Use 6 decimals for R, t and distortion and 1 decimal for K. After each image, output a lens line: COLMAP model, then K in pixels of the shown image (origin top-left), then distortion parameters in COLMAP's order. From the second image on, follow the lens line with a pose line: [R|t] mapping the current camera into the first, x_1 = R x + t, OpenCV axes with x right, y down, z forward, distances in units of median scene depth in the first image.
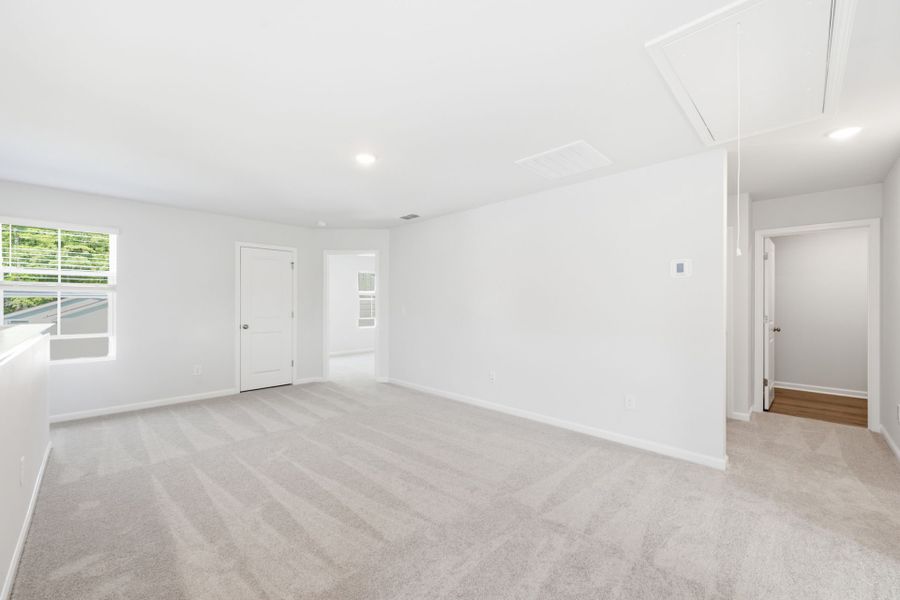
lens RADIAL K [[356.0, 0, 455.4], [0, 356.0, 301.6], [0, 0, 1]] dist [0.000095, 0.000161]
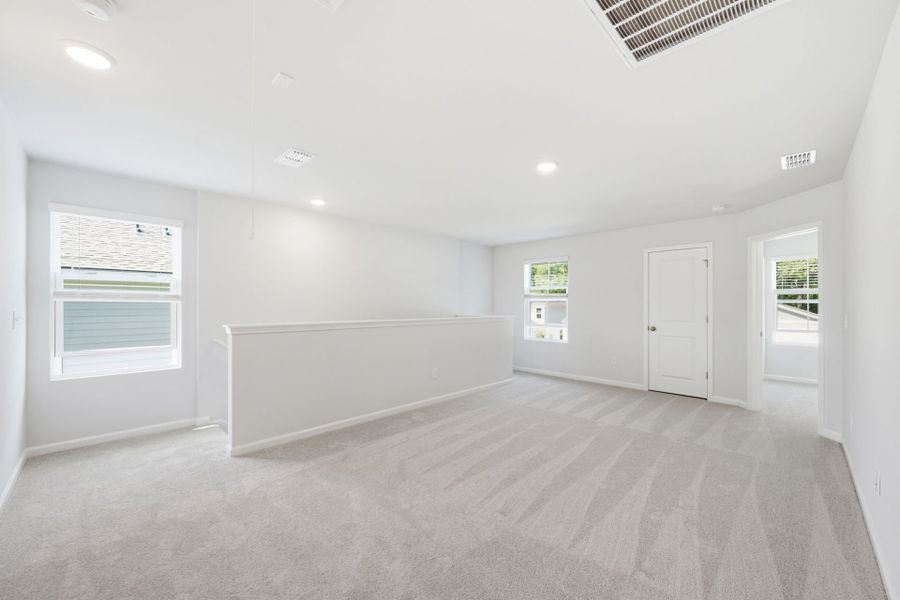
lens RADIAL K [[356.0, 0, 457.0], [0, 356.0, 303.9], [0, 0, 1]] dist [0.000095, 0.000161]
pose [[0.006794, -0.005389, -0.999962, 0.455015], [0.000669, 0.999985, -0.005385, 0.003220], [0.999977, -0.000632, 0.006797, 0.425174]]
